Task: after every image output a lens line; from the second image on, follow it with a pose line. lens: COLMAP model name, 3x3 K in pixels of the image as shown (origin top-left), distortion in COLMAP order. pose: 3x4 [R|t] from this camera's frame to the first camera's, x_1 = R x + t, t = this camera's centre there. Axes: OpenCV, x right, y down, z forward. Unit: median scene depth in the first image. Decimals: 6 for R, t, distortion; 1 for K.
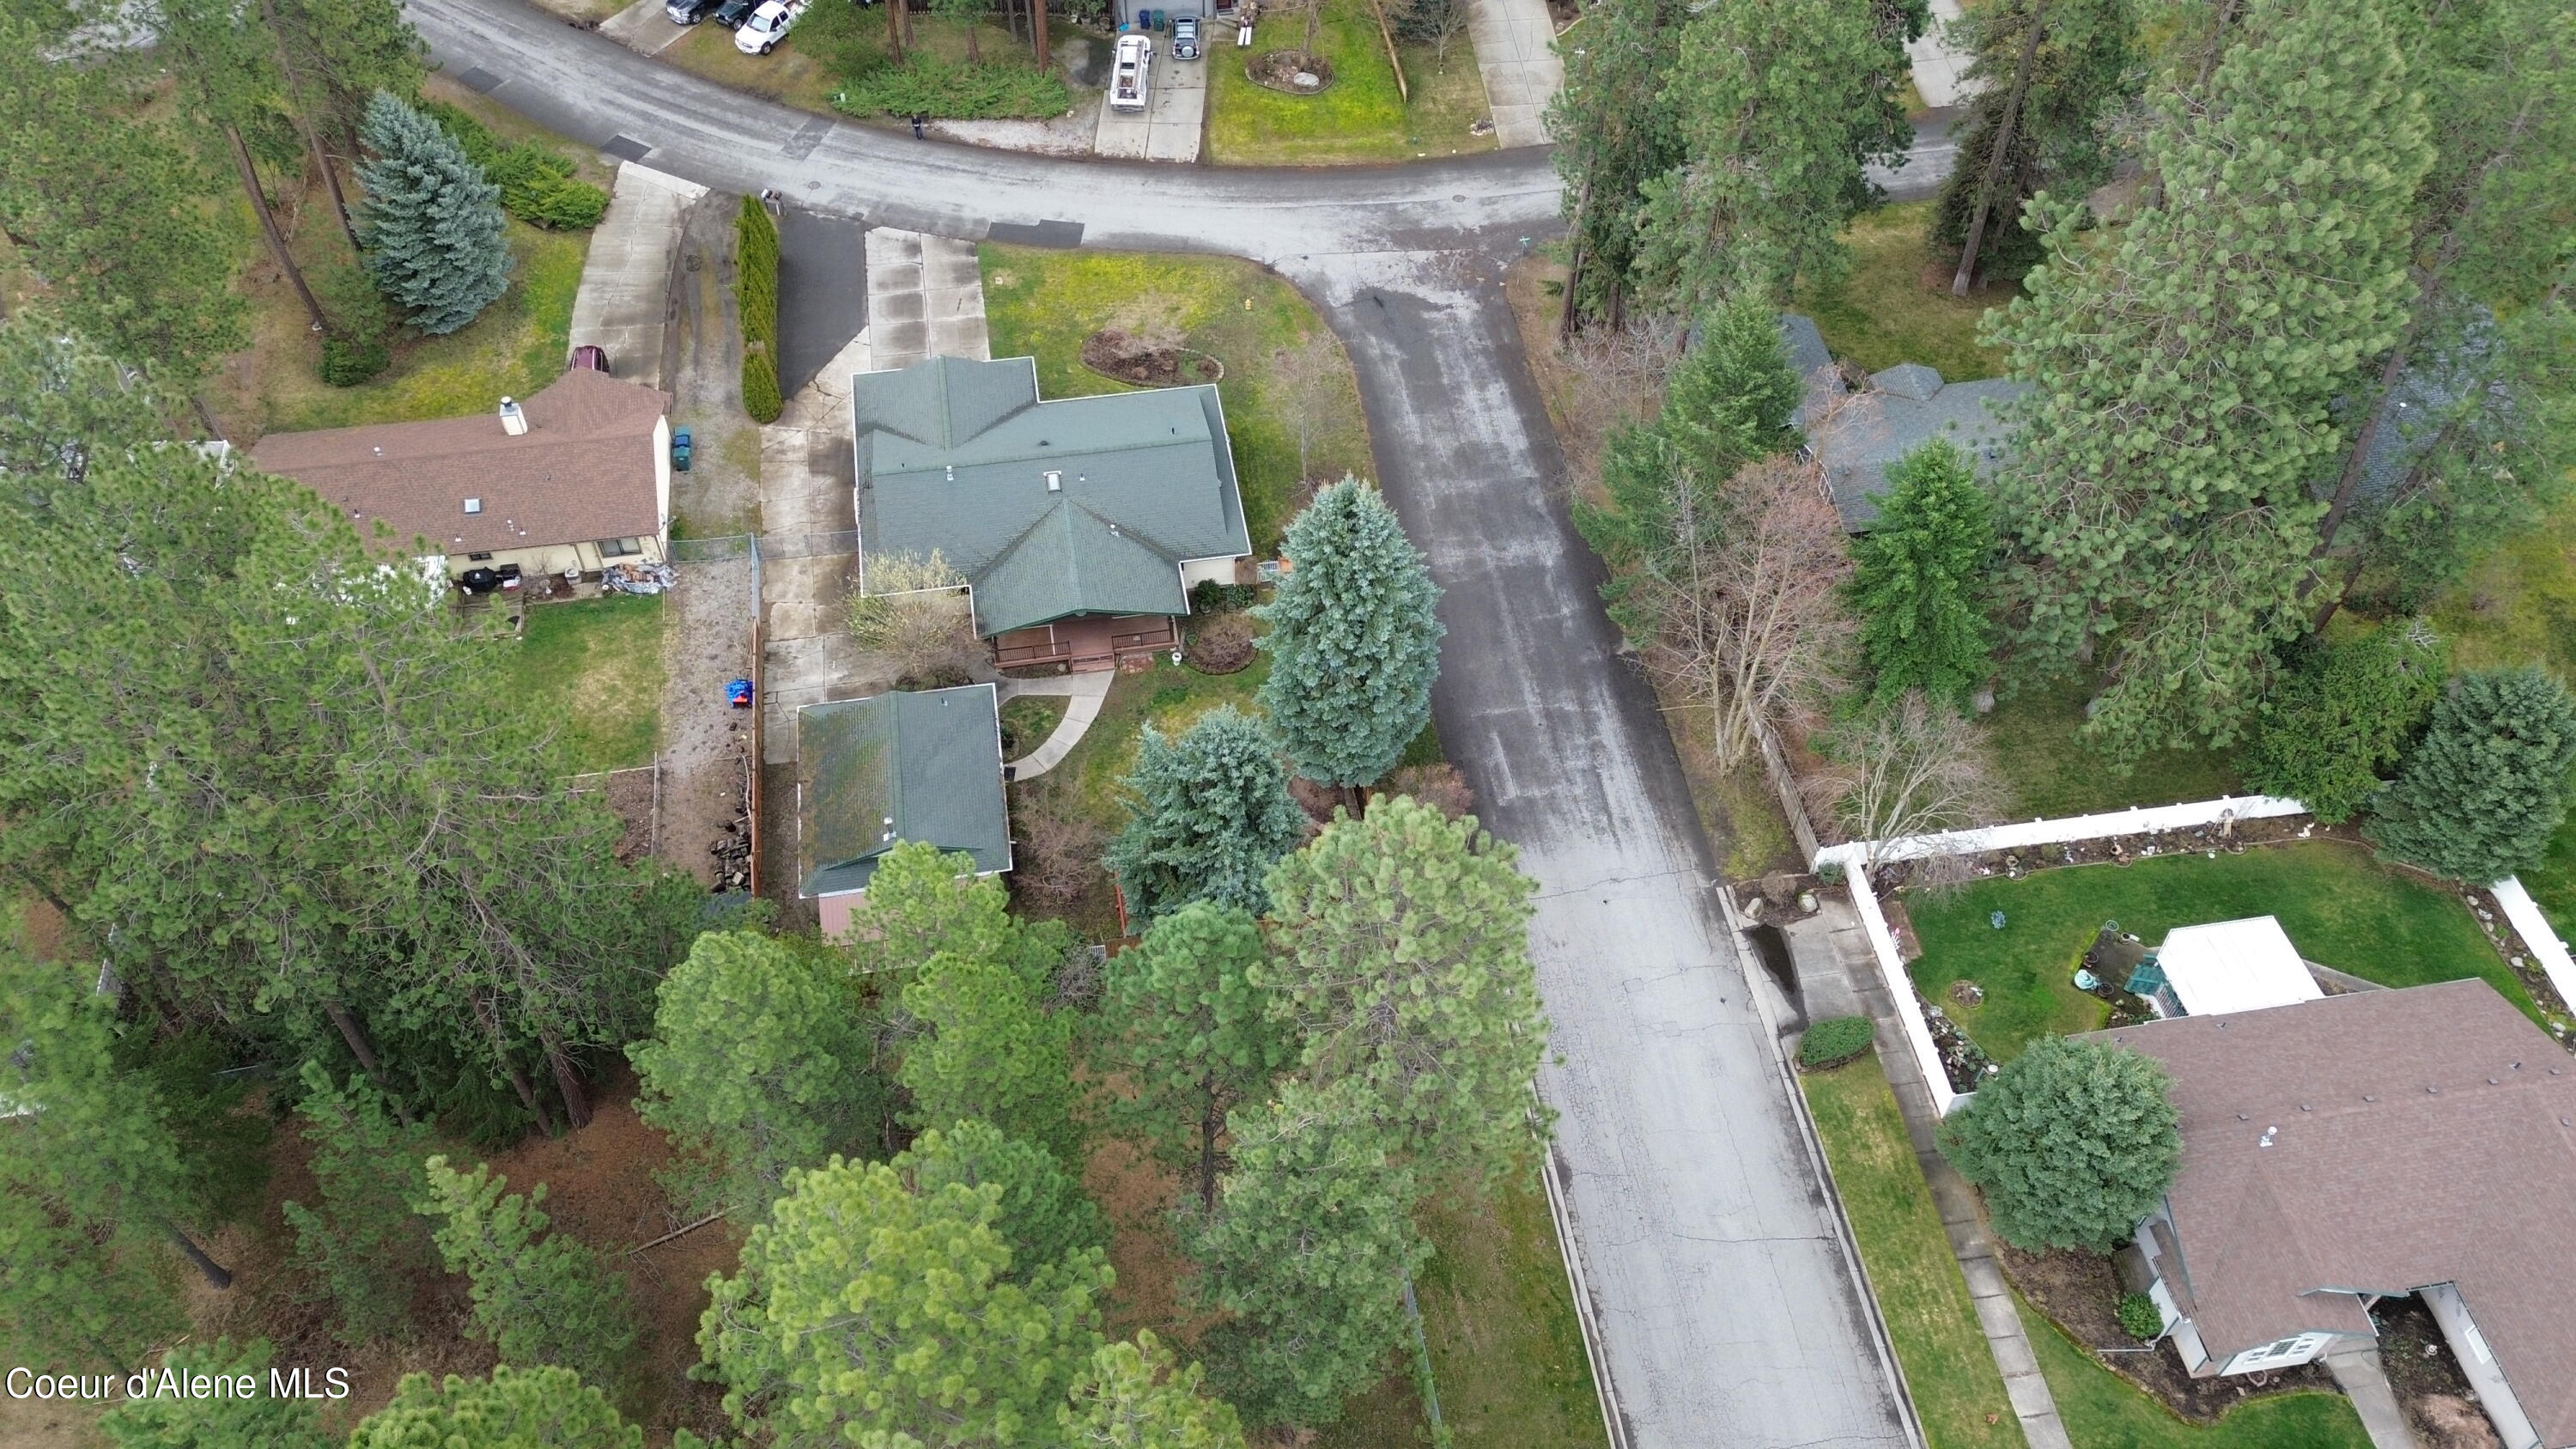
lens RADIAL K [[2052.4, 0, 1296.6], [0, 2052.4, 717.8], [0, 0, 1]] dist [0.154160, -0.286048]
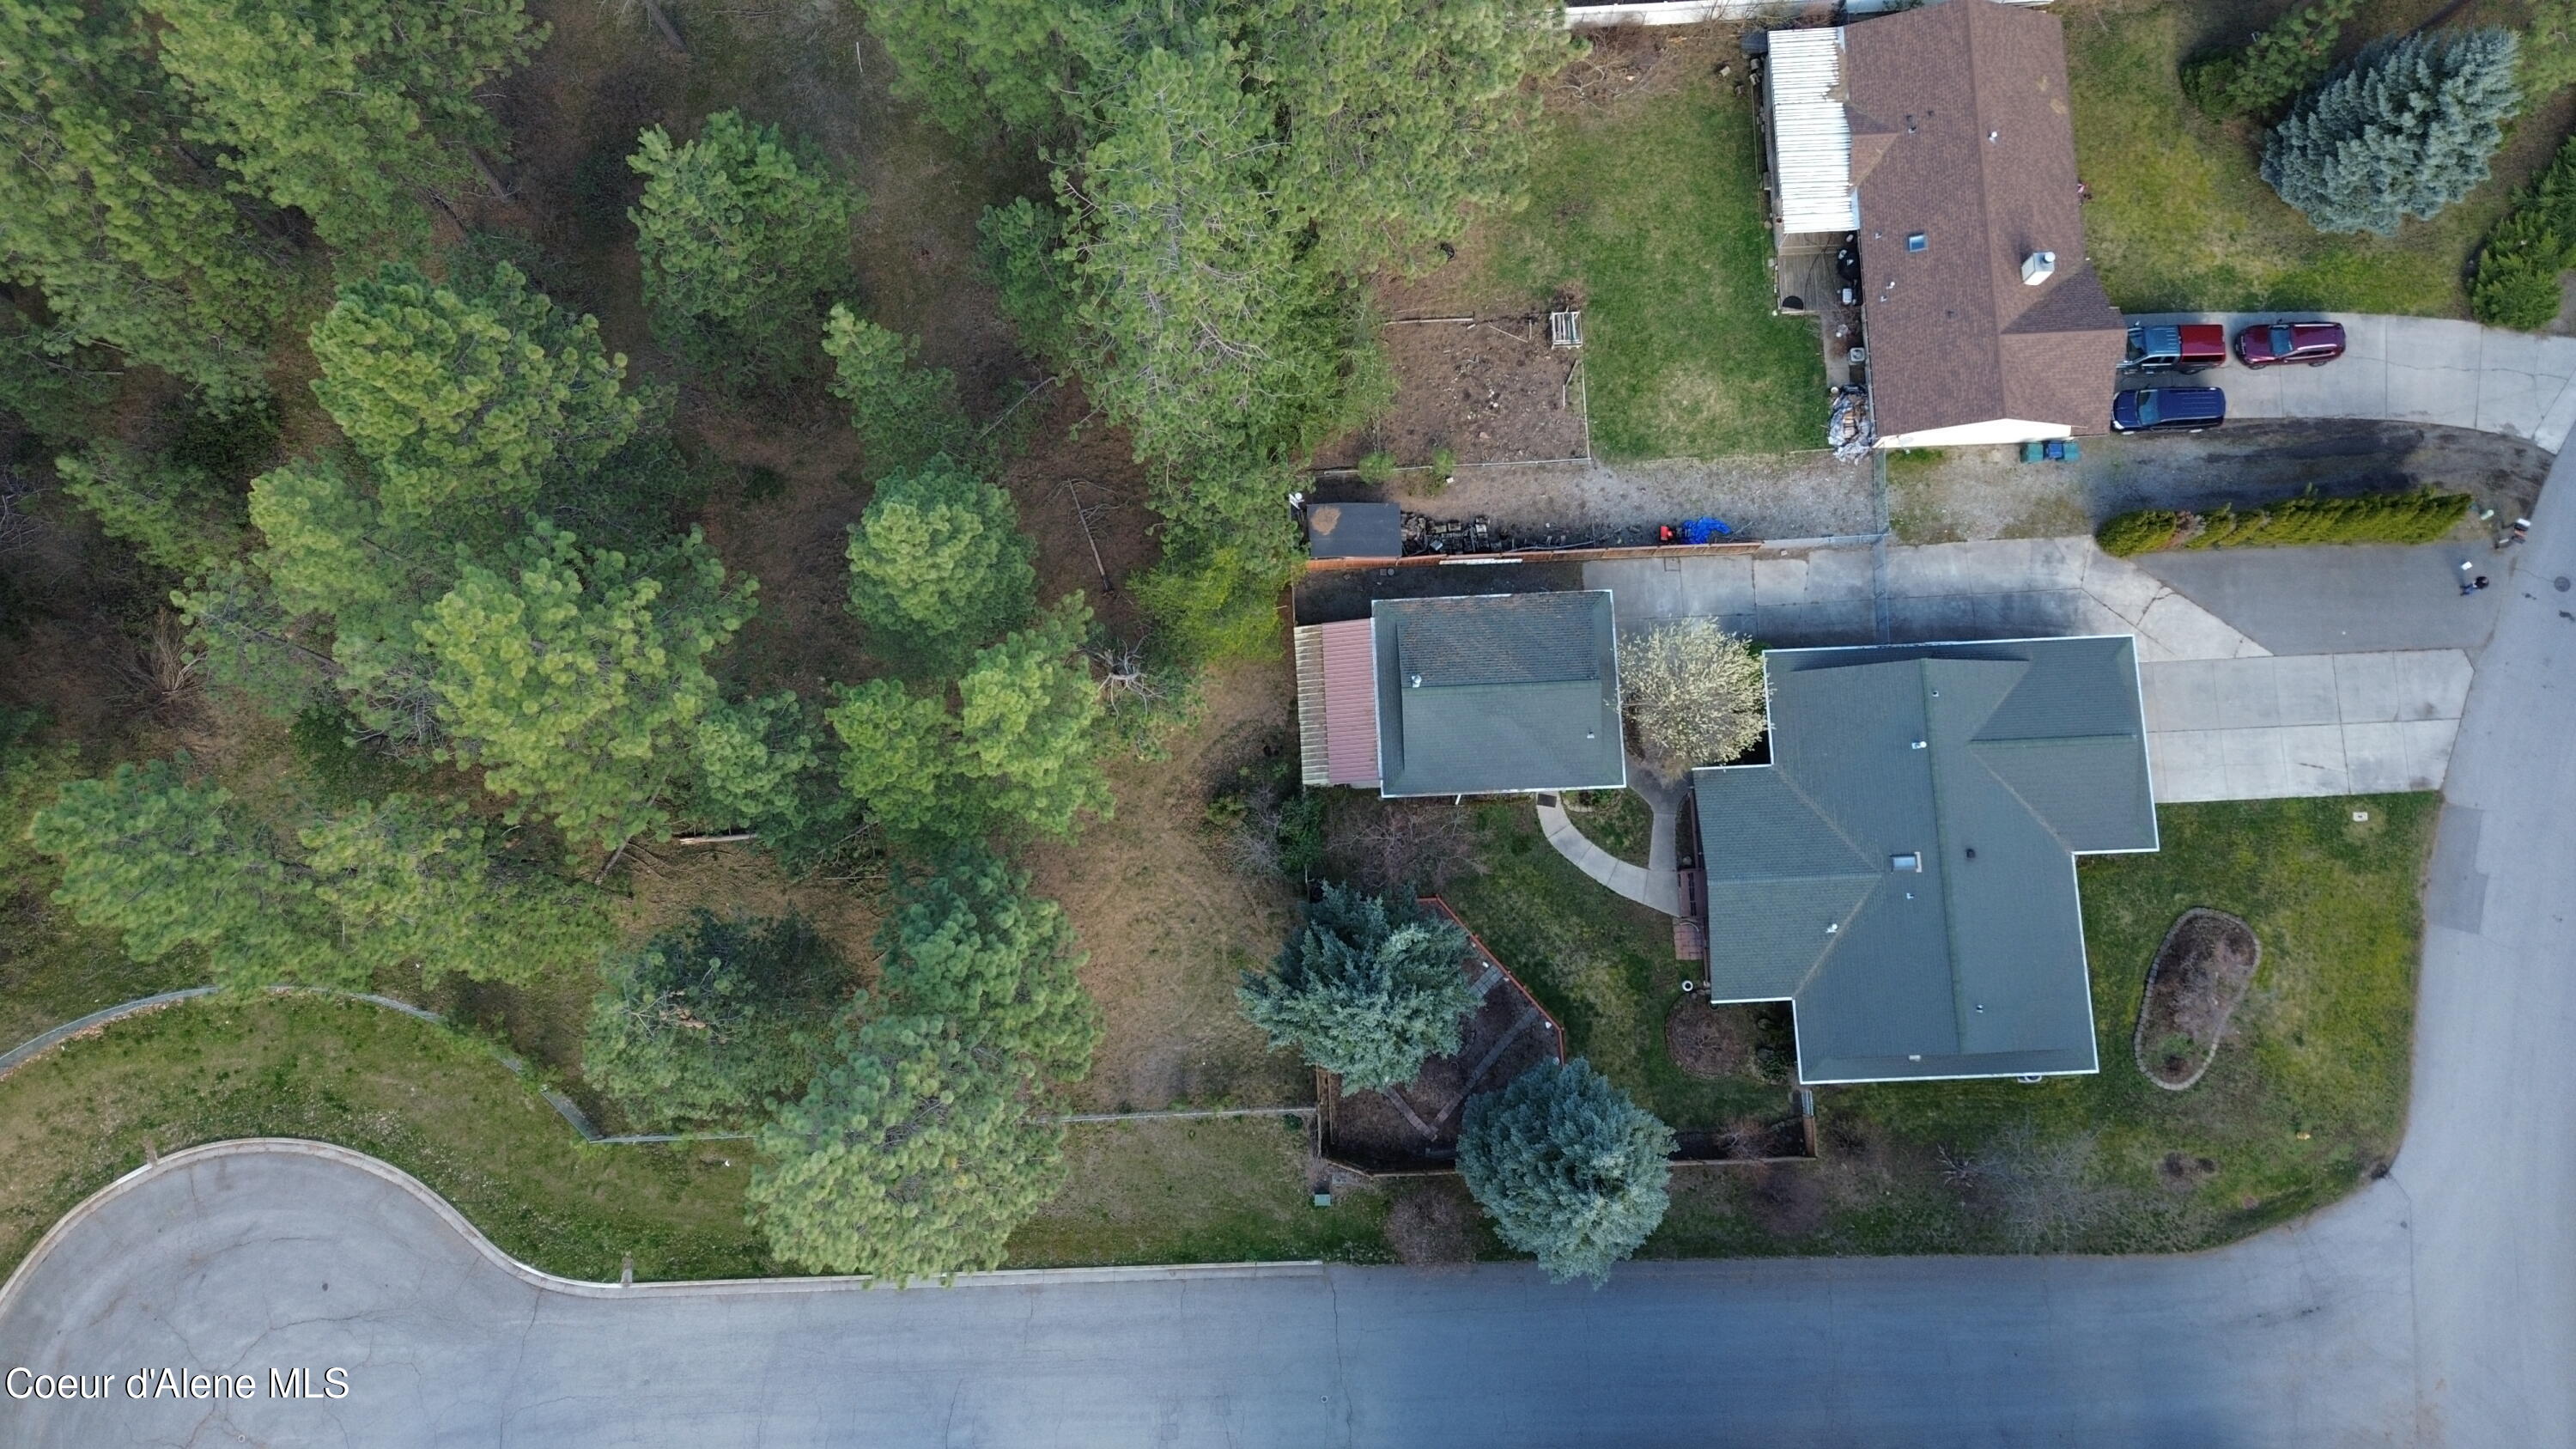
lens RADIAL K [[1816.4, 0, 1280.4], [0, 1816.4, 733.4], [0, 0, 1]] dist [0.087220, -0.076228]
pose [[-0.119766, 0.981950, -0.146394, -0.027819], [-0.762578, 0.003432, 0.646887, -0.426500], [0.635713, 0.189112, 0.748402, 0.255686]]
